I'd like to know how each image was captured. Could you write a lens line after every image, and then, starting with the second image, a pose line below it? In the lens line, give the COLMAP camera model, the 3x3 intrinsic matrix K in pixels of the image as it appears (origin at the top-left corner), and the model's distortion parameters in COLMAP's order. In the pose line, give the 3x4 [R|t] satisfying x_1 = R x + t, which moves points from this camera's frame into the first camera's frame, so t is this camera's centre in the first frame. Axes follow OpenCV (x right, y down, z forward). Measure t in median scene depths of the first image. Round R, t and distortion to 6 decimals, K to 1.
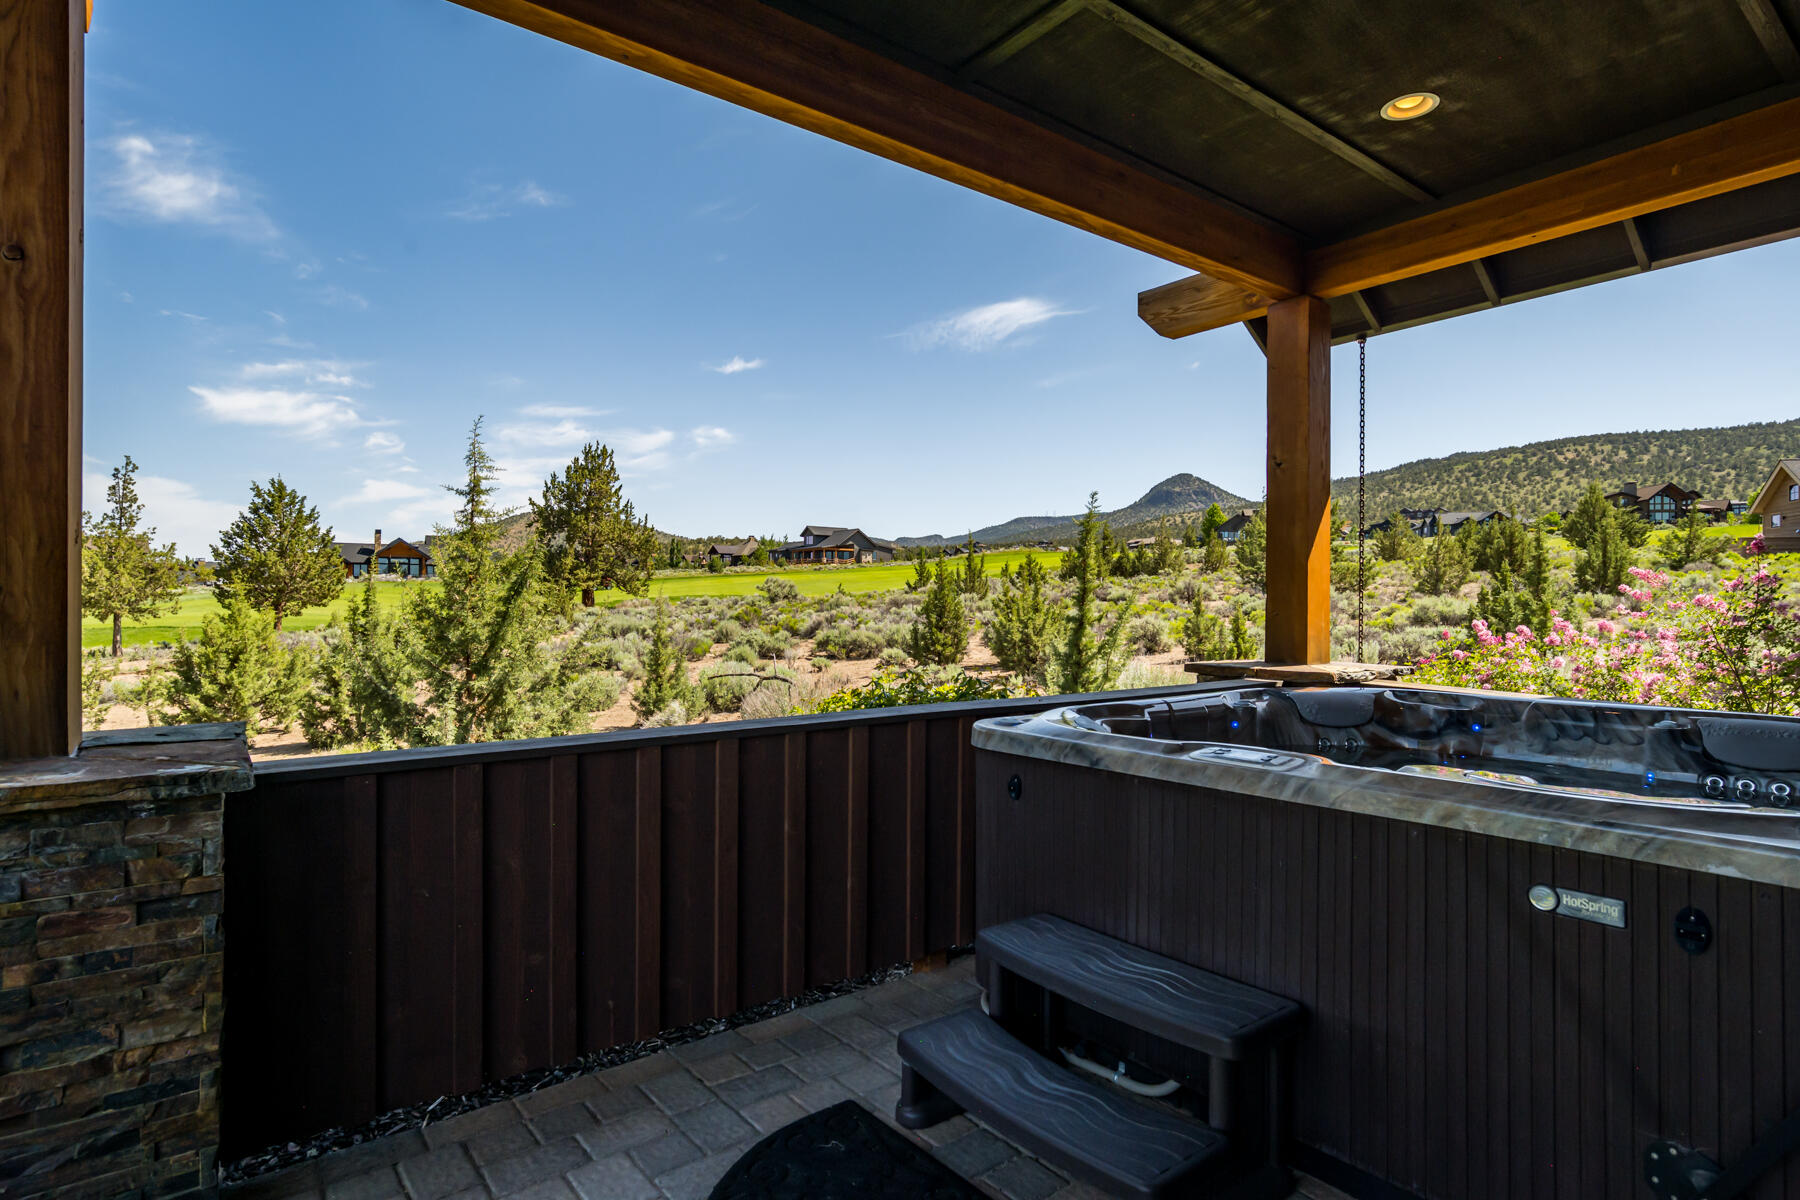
lens RADIAL K [[915.0, 0, 898.7], [0, 915.0, 610.0], [0, 0, 1]] dist [-0.020056, 0.008872]
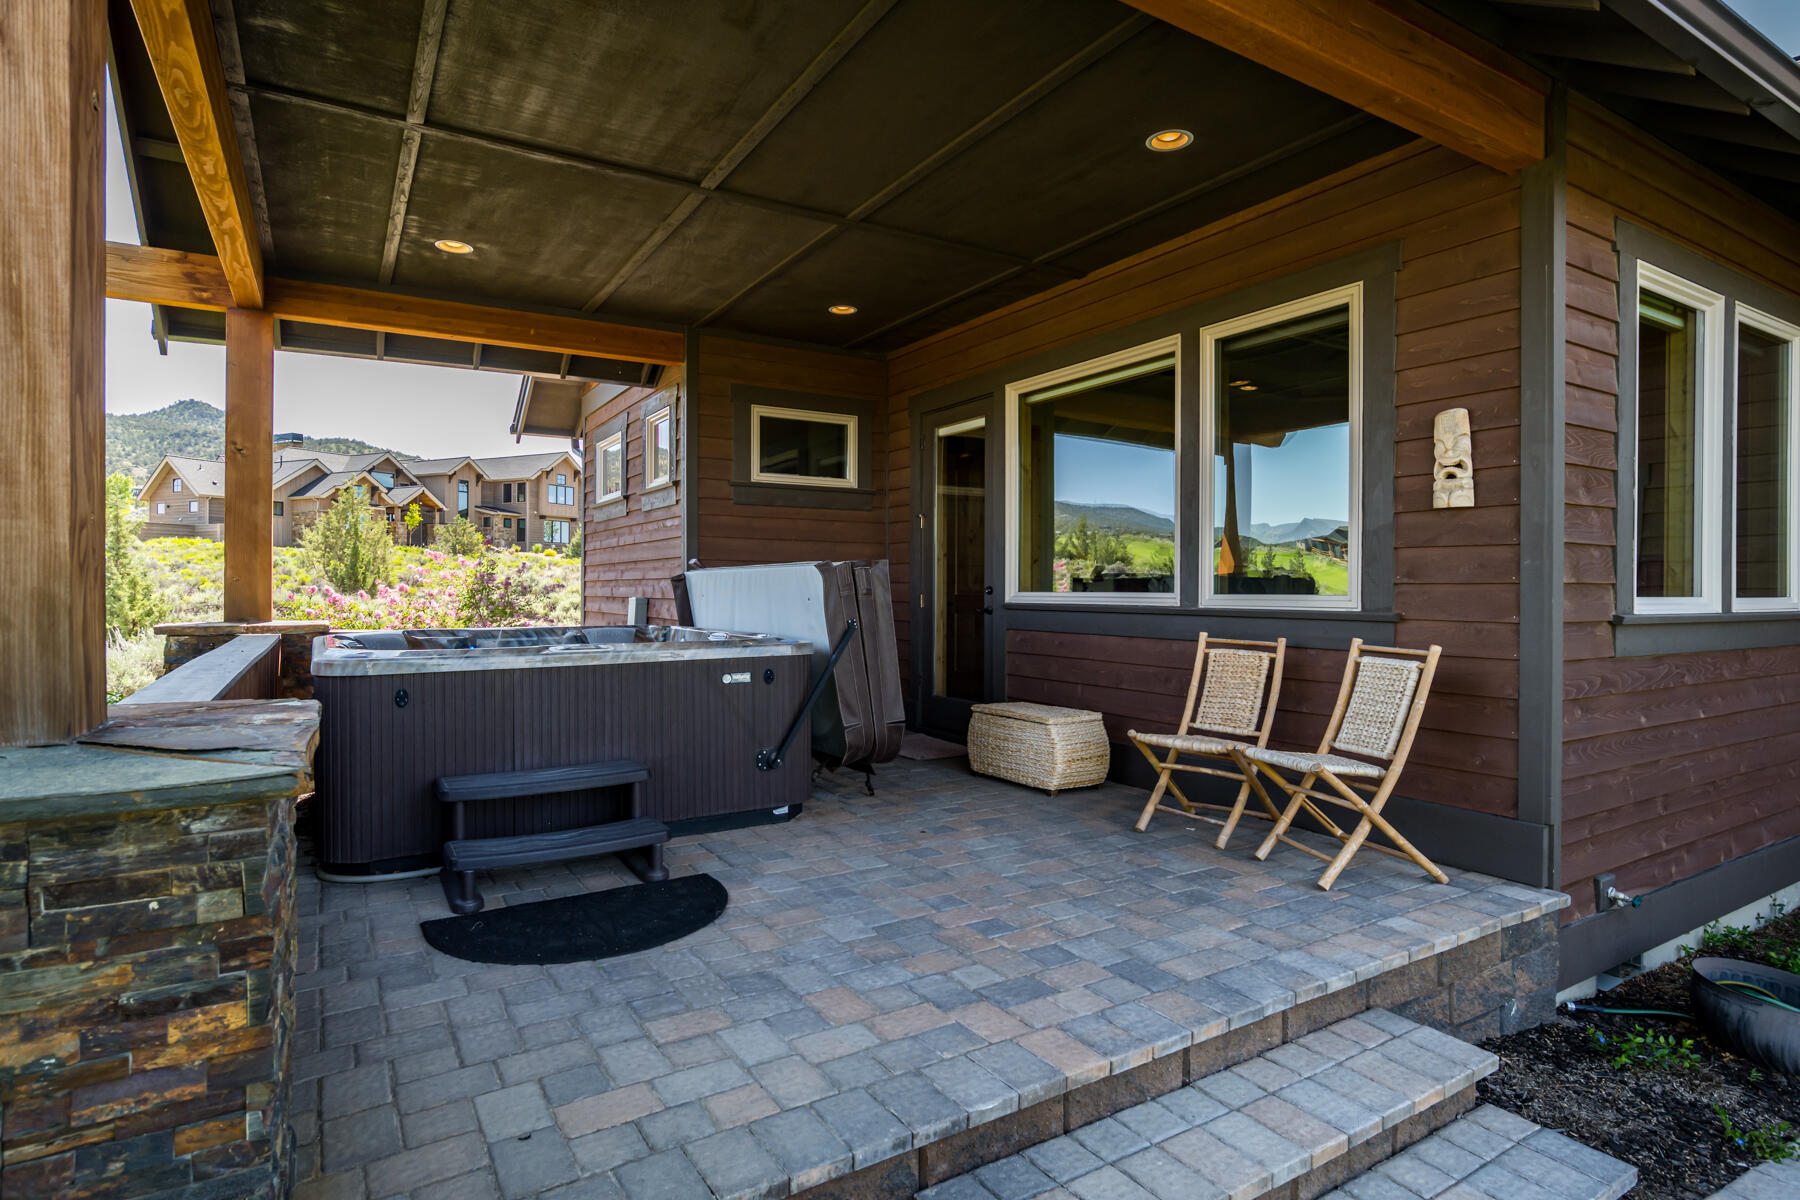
lens RADIAL K [[915.0, 0, 889.1], [0, 915.0, 594.5], [0, 0, 1]] dist [-0.020056, 0.008872]
pose [[0.124126, -0.008593, 0.992229, -0.942699], [0.005789, 0.999952, 0.007935, 0.024780], [-0.992250, 0.004759, 0.124170, 0.094202]]
